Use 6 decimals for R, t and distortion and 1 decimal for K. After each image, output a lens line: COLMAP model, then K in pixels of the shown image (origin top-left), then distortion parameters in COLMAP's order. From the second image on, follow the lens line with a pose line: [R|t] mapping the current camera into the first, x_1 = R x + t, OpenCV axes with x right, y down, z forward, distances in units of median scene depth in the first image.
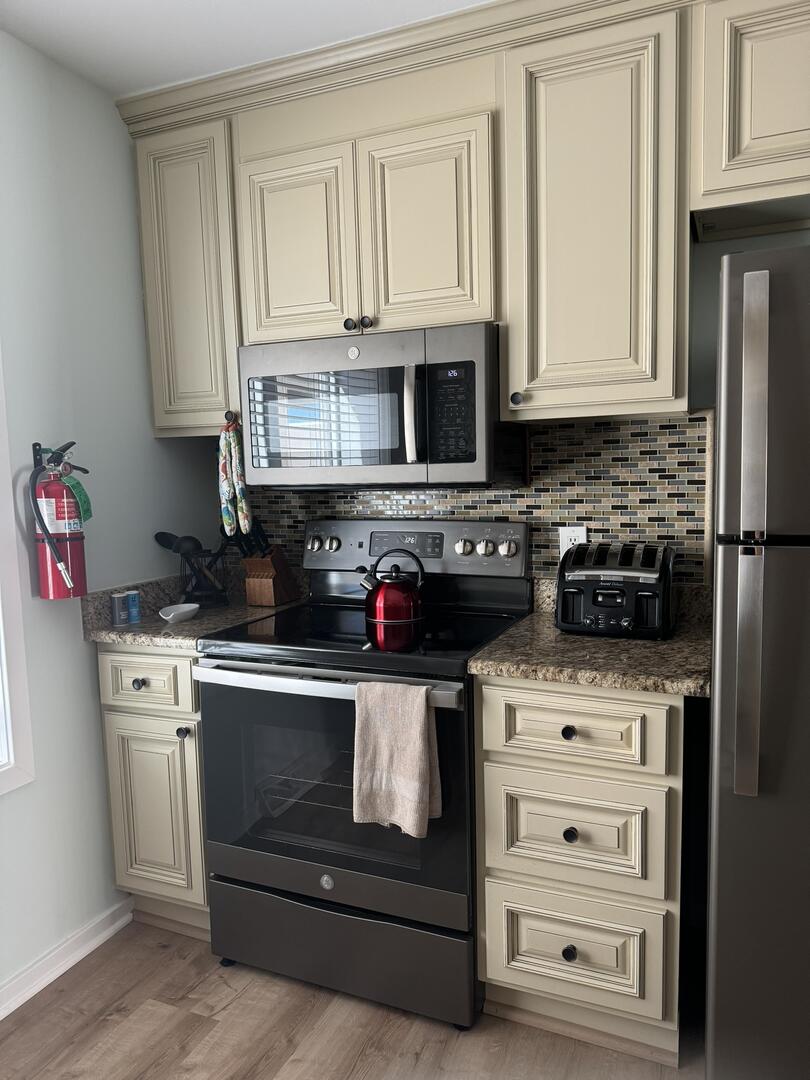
lens RADIAL K [[755.8, 0, 394.6], [0, 755.8, 542.9], [0, 0, 1]] dist [0.069844, -0.098230]
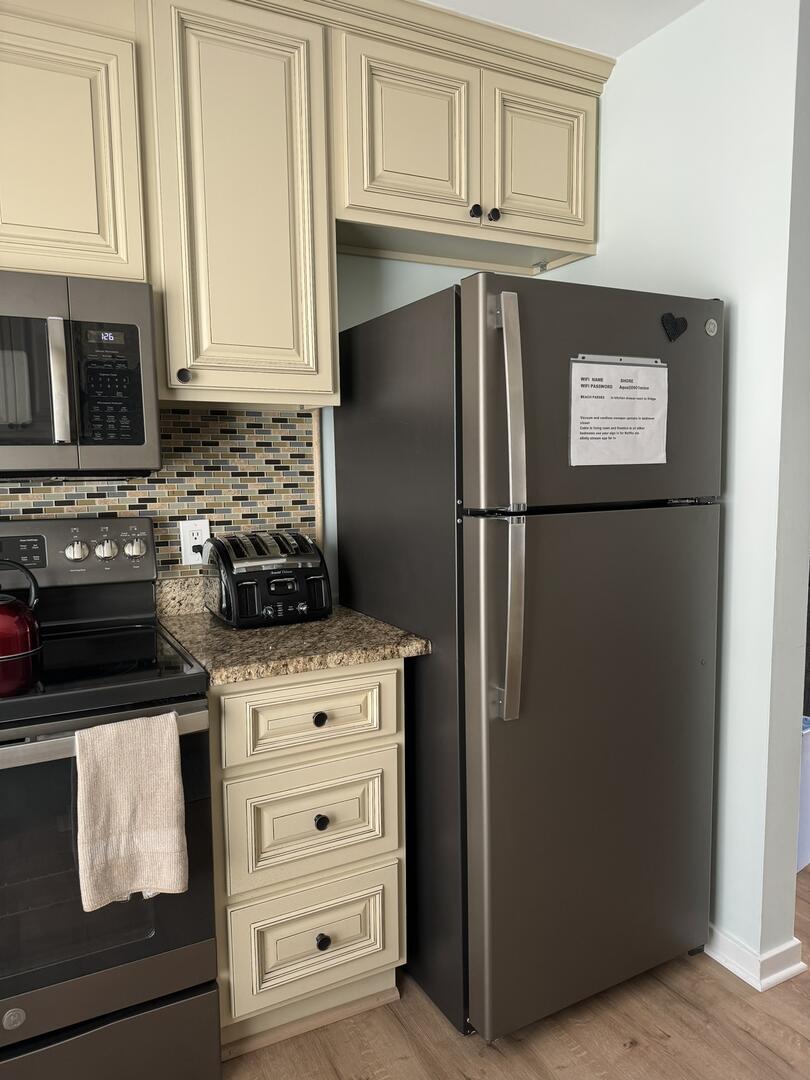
lens RADIAL K [[755.8, 0, 413.8], [0, 755.8, 544.6], [0, 0, 1]] dist [0.069844, -0.098230]
pose [[0.617547, -0.067652, 0.783619, -0.402480], [0.072993, 0.996924, 0.028544, 0.001981], [-0.783140, 0.039572, 0.620586, 0.246474]]
